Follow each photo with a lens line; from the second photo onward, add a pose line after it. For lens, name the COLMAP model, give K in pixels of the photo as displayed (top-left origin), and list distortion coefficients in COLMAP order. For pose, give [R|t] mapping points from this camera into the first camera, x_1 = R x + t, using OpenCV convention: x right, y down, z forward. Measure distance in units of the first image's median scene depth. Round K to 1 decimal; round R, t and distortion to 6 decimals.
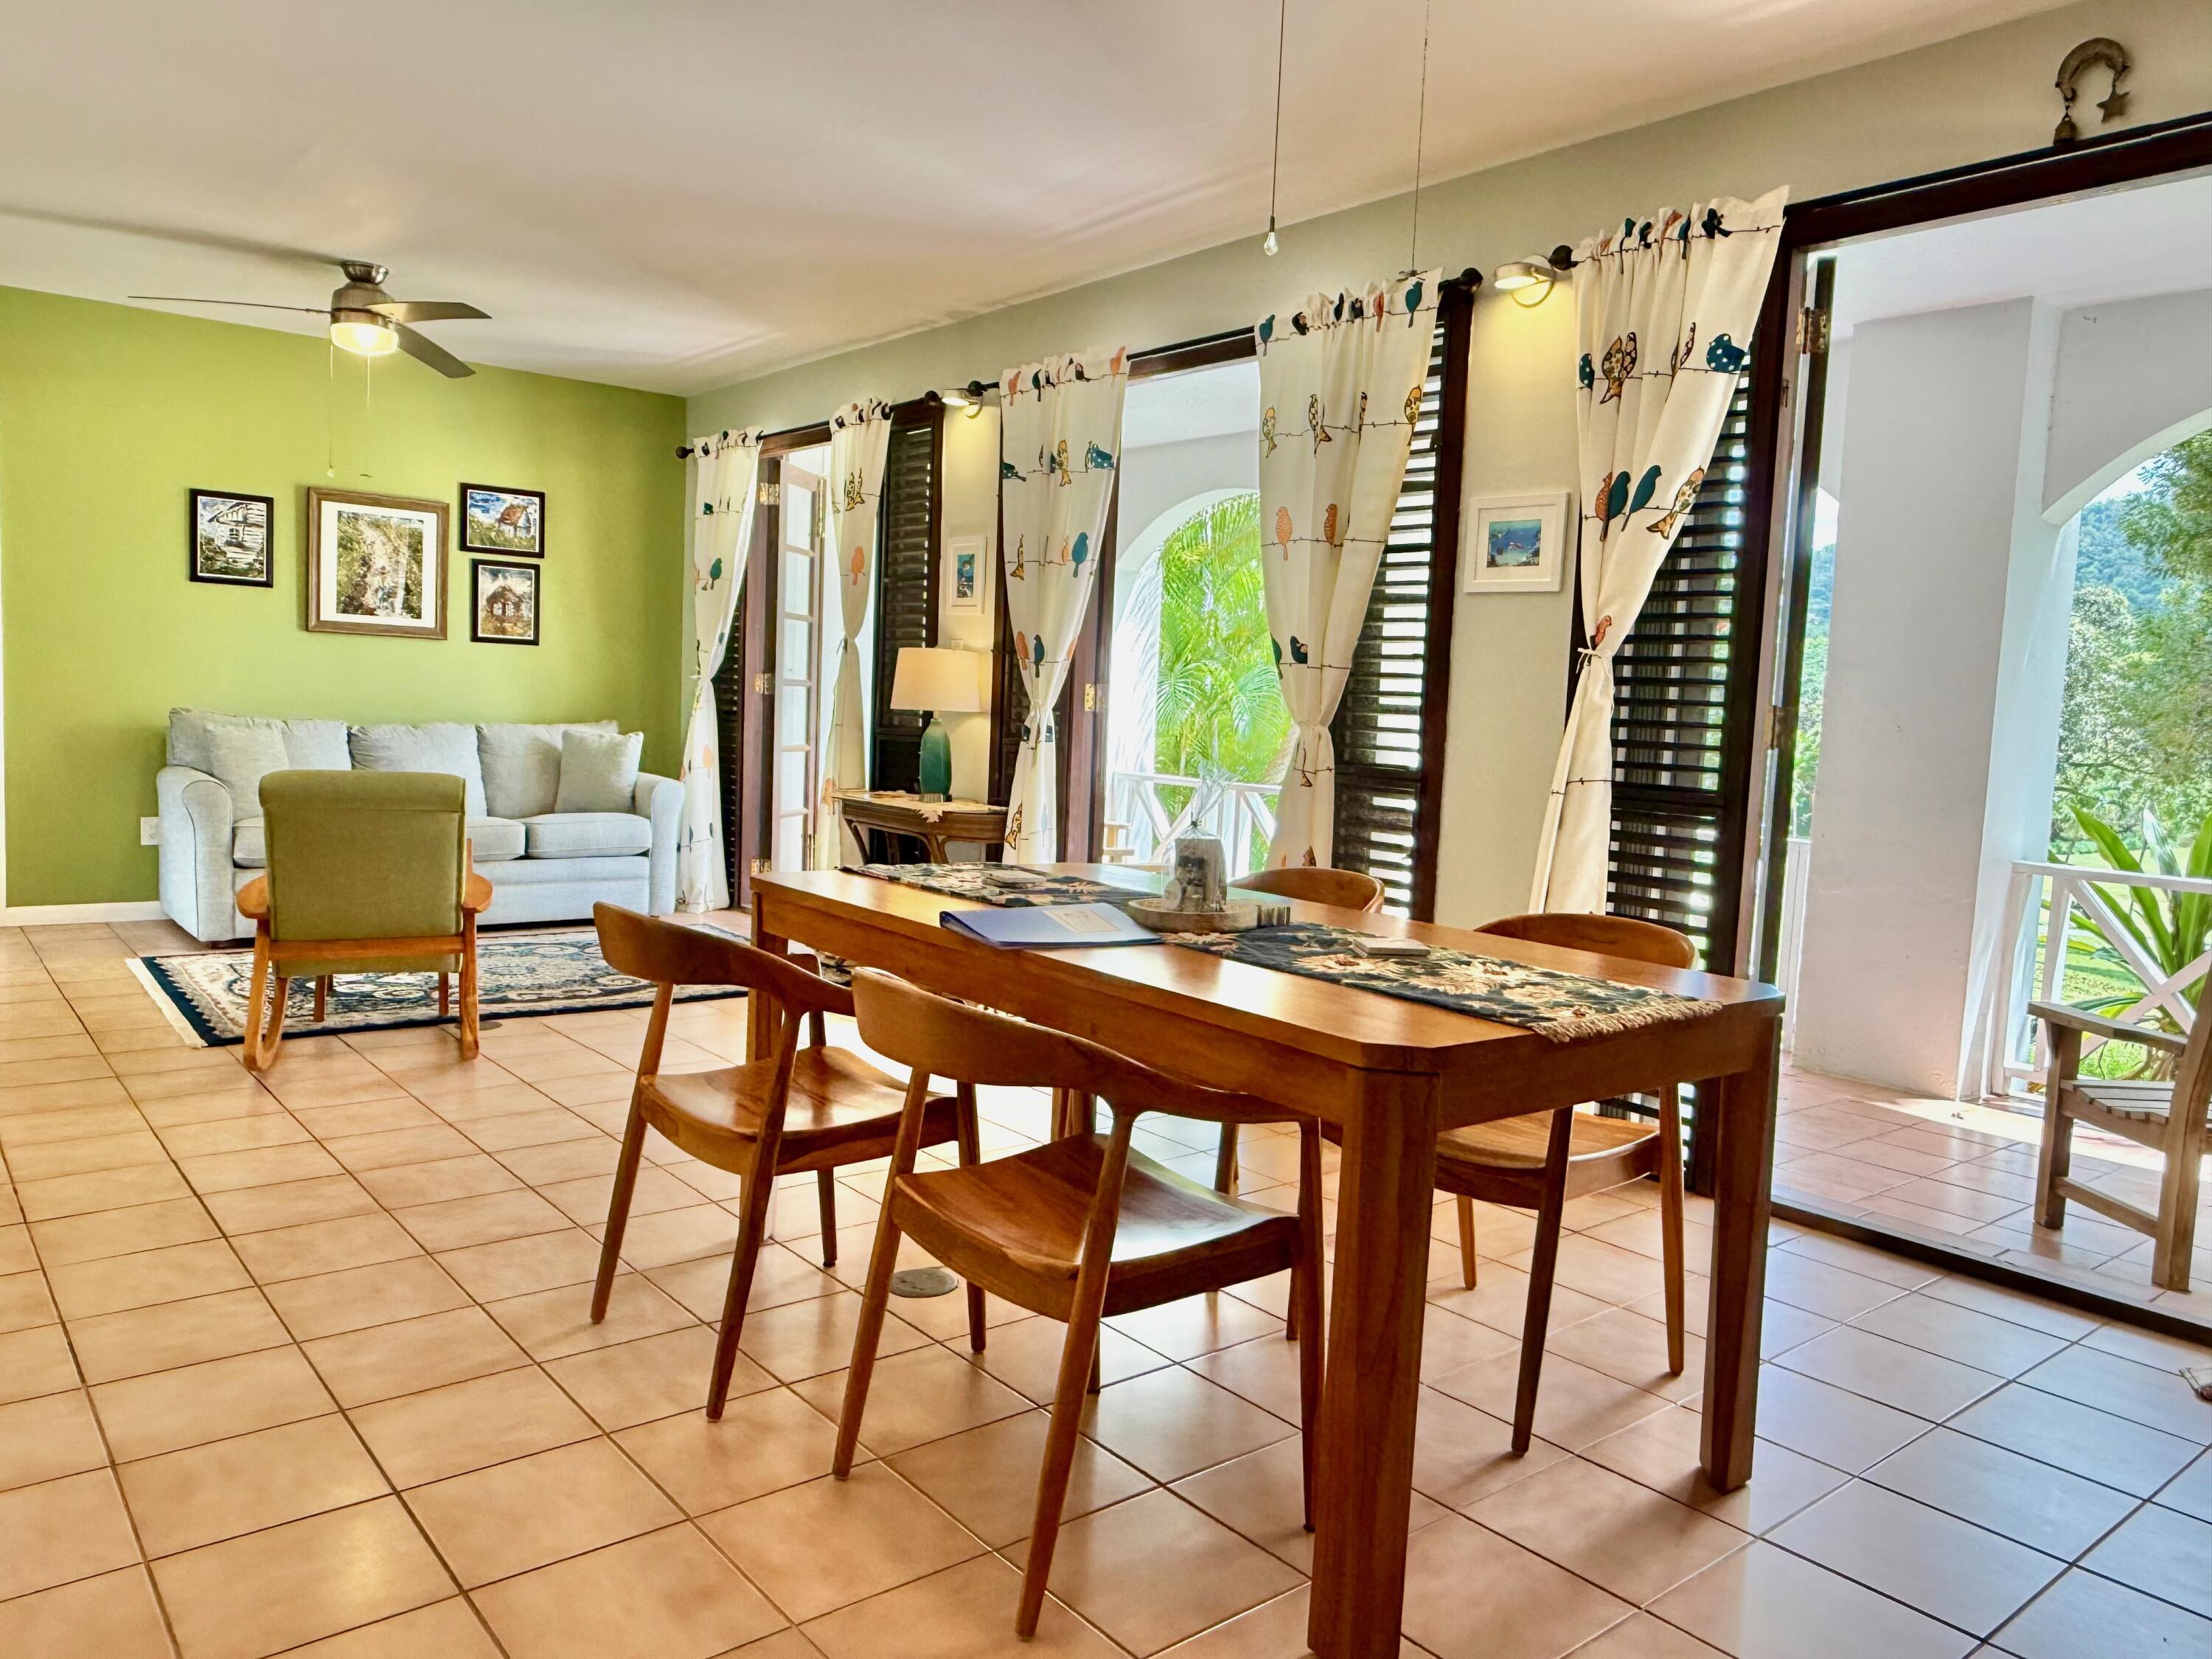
lens RADIAL K [[1552.5, 0, 1106.0], [0, 1552.5, 829.5], [0, 0, 1]] dist [0.002298, -0.003234]
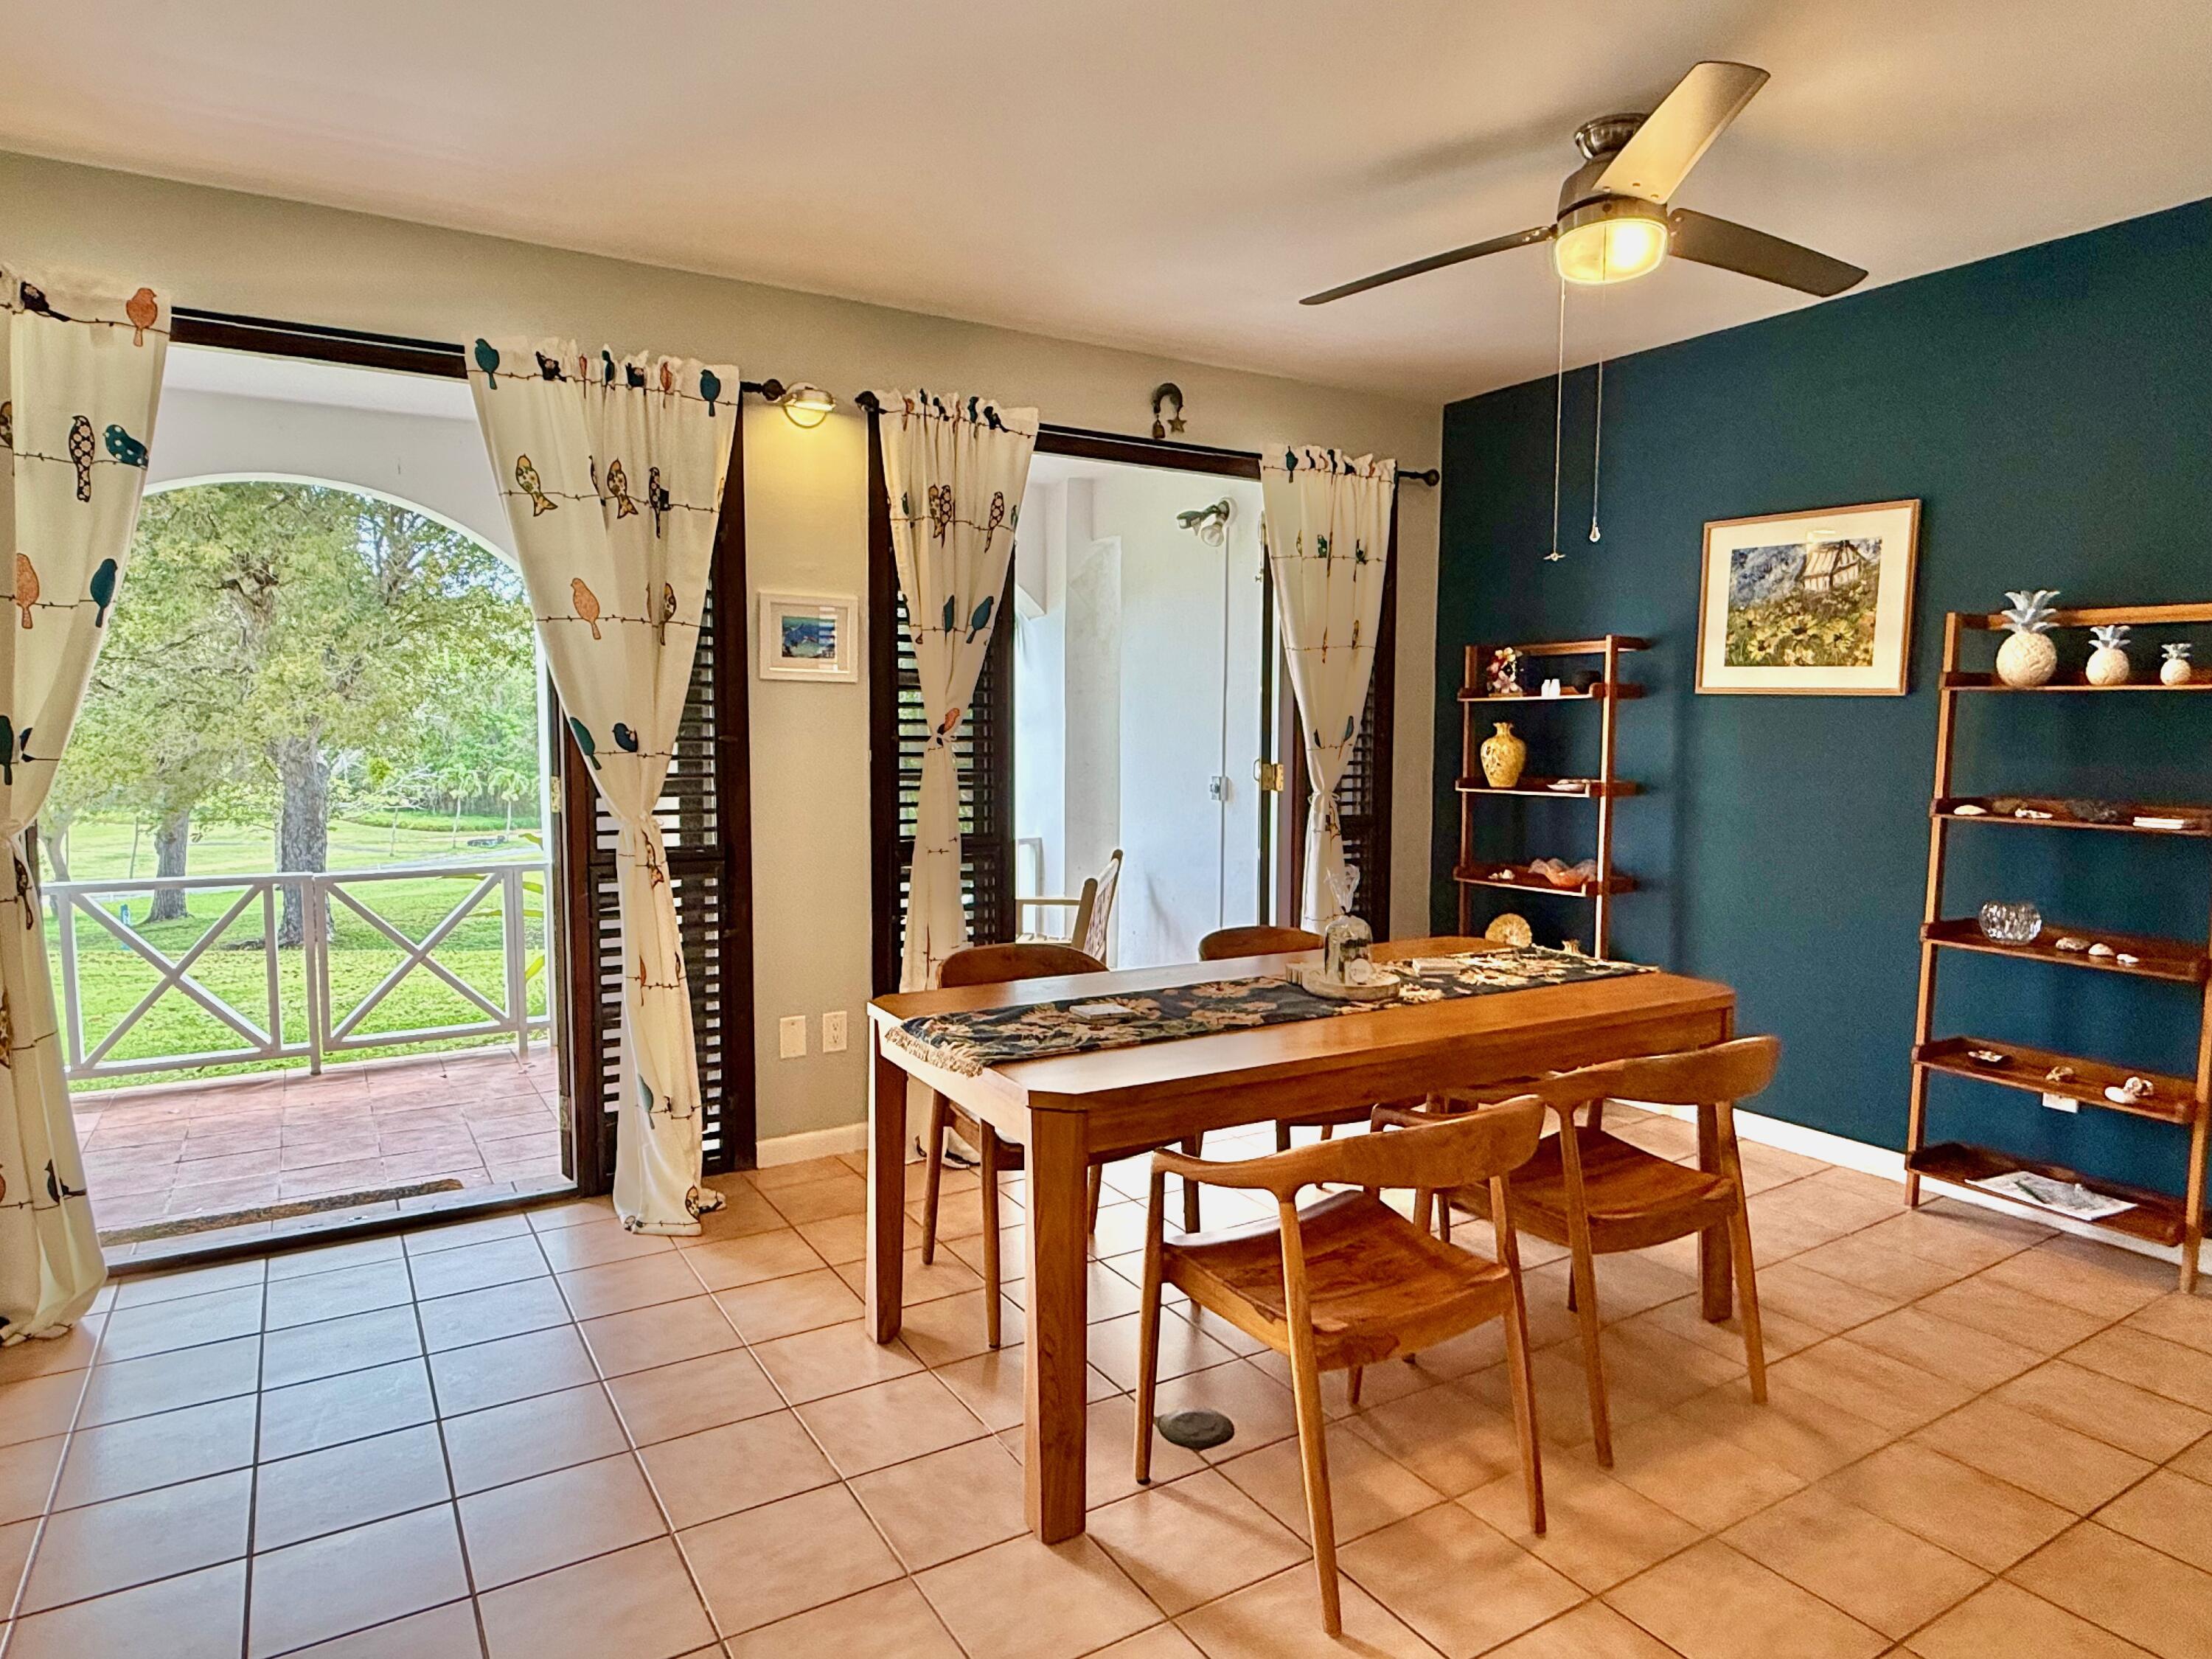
lens RADIAL K [[1314.9, 0, 1095.7], [0, 1314.9, 832.4], [0, 0, 1]] dist [0.002607, -0.000622]
pose [[0.142787, -0.123121, 0.982066, -0.653010], [0.084967, 0.990095, 0.111774, -0.131868], [-0.986100, 0.067483, 0.151834, 0.652821]]
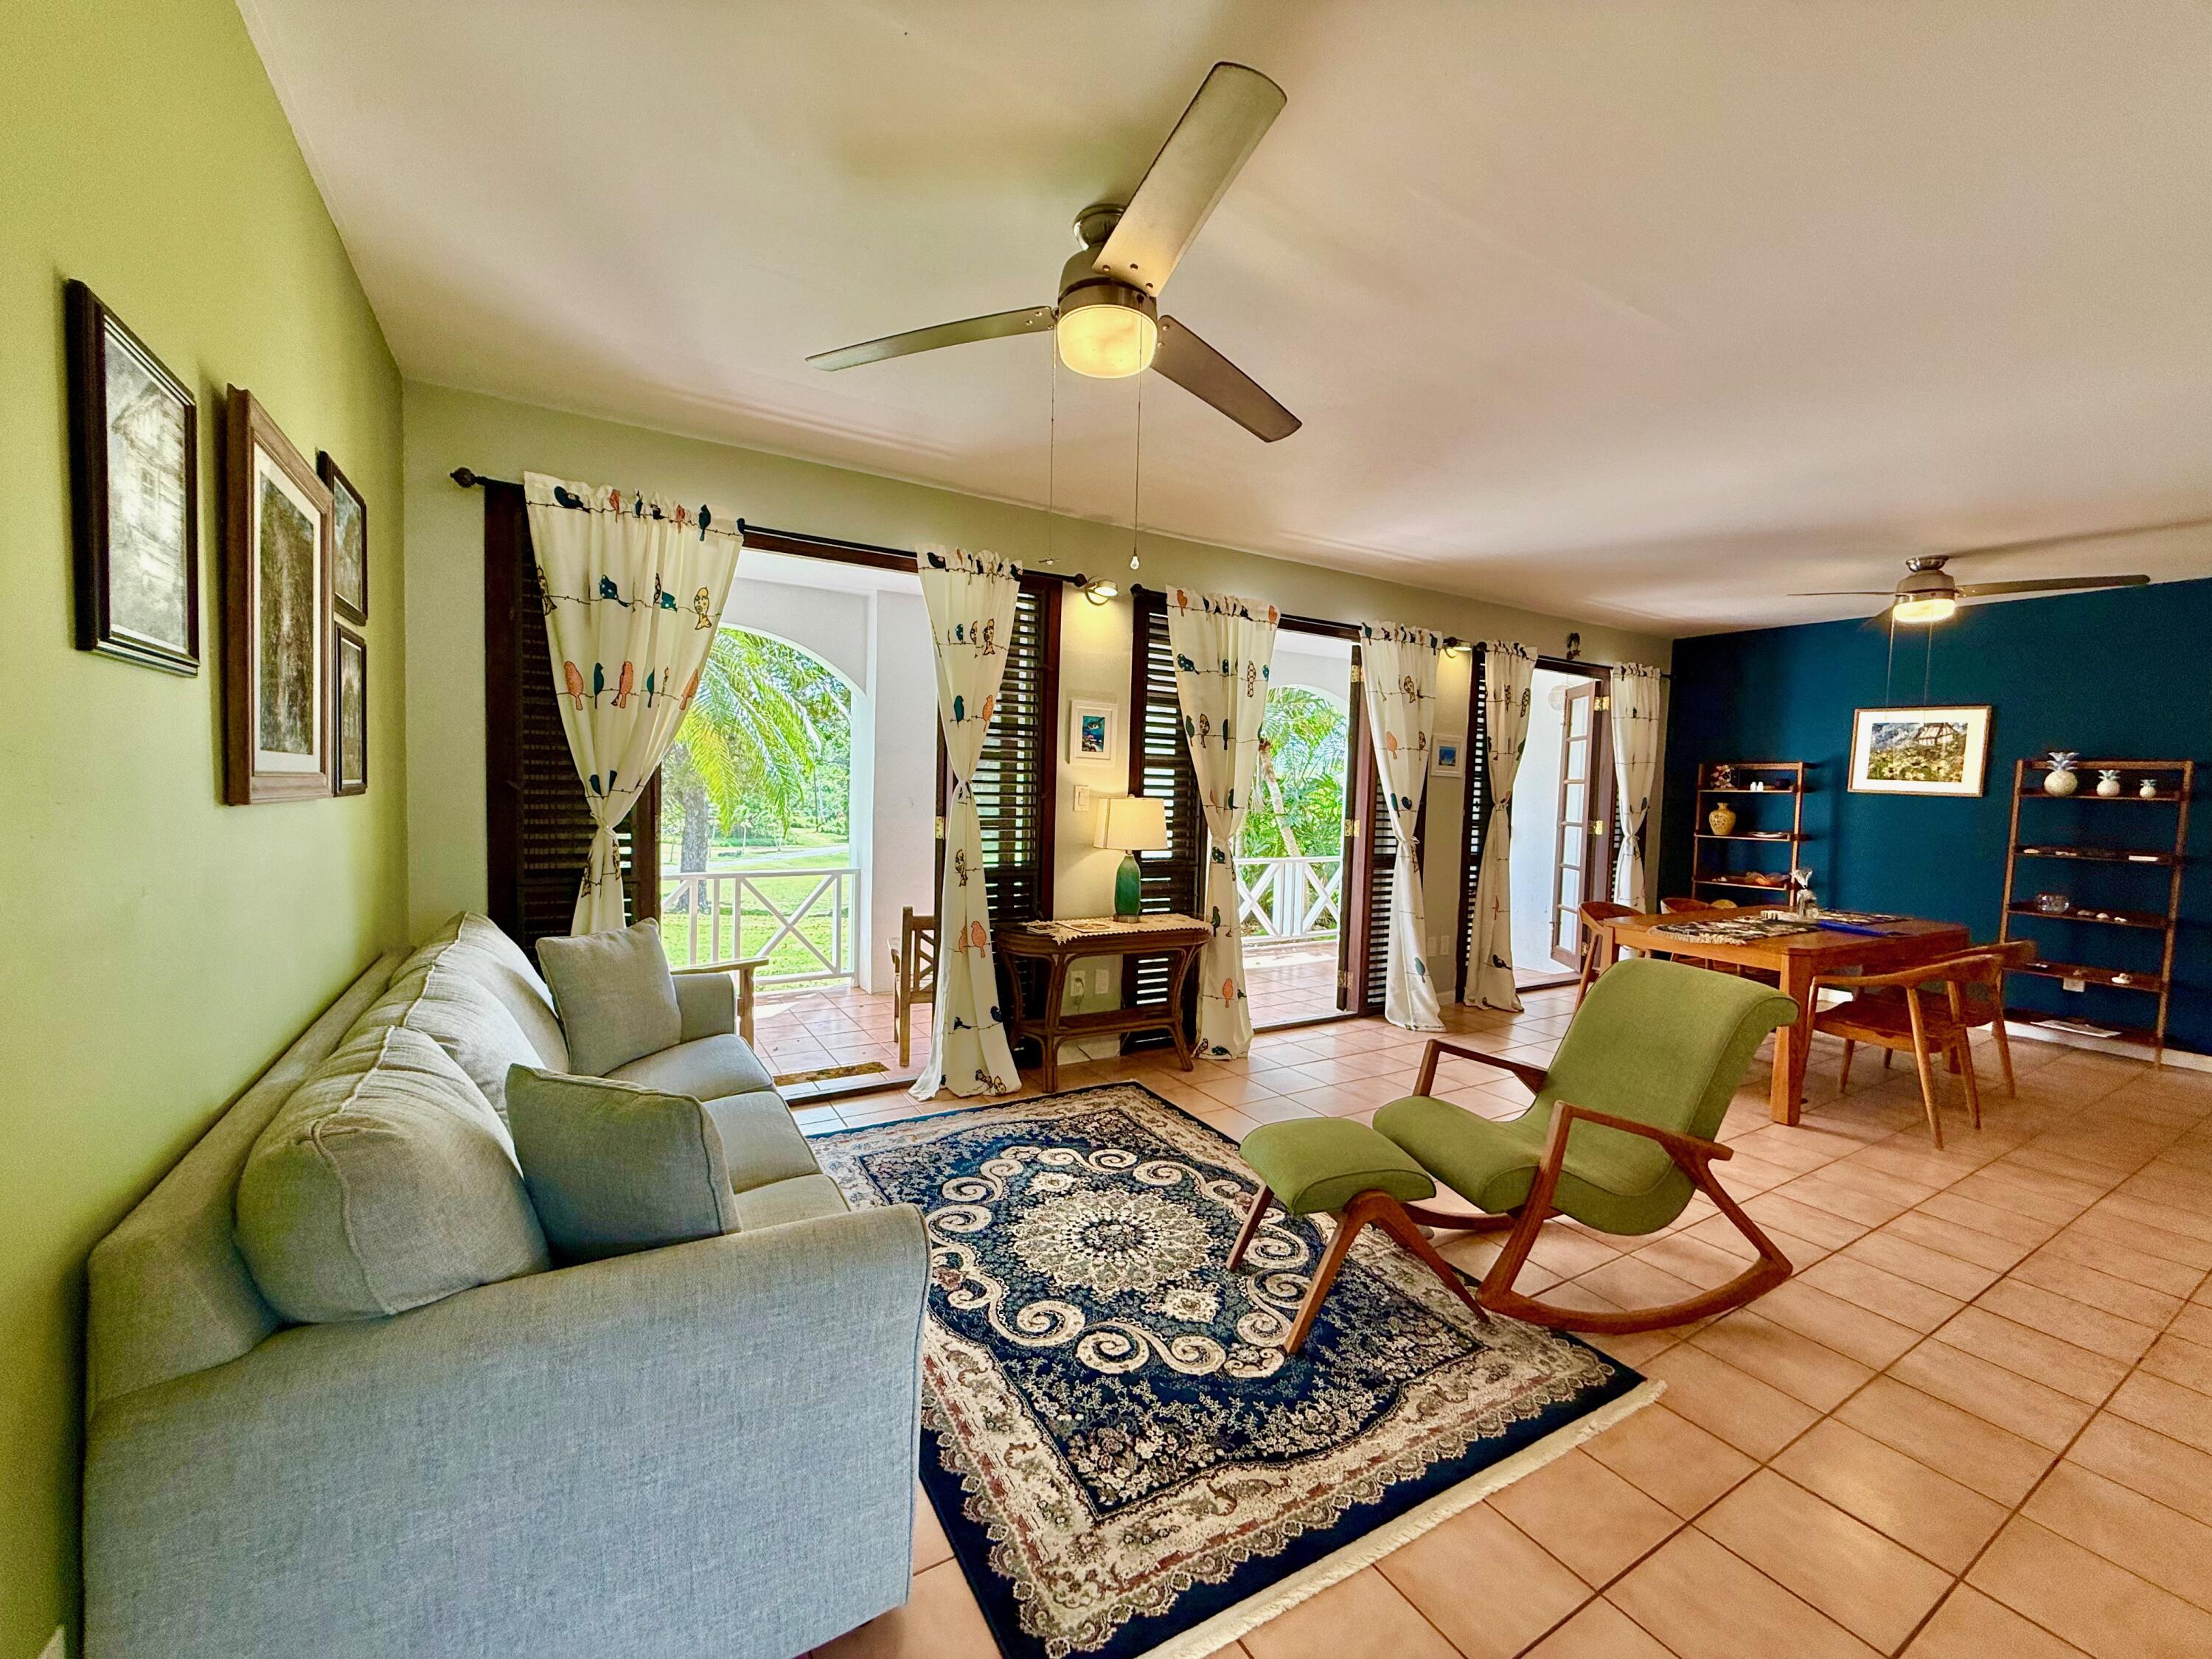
lens RADIAL K [[883.7, 0, 1101.5], [0, 883.7, 829.1], [0, 0, 1]] dist [0.000333, 0.000124]
pose [[0.147508, -0.087039, 0.985224, -1.137588], [0.061293, 0.995010, 0.078727, -0.209766], [-0.987160, 0.048775, 0.152107, 1.306716]]
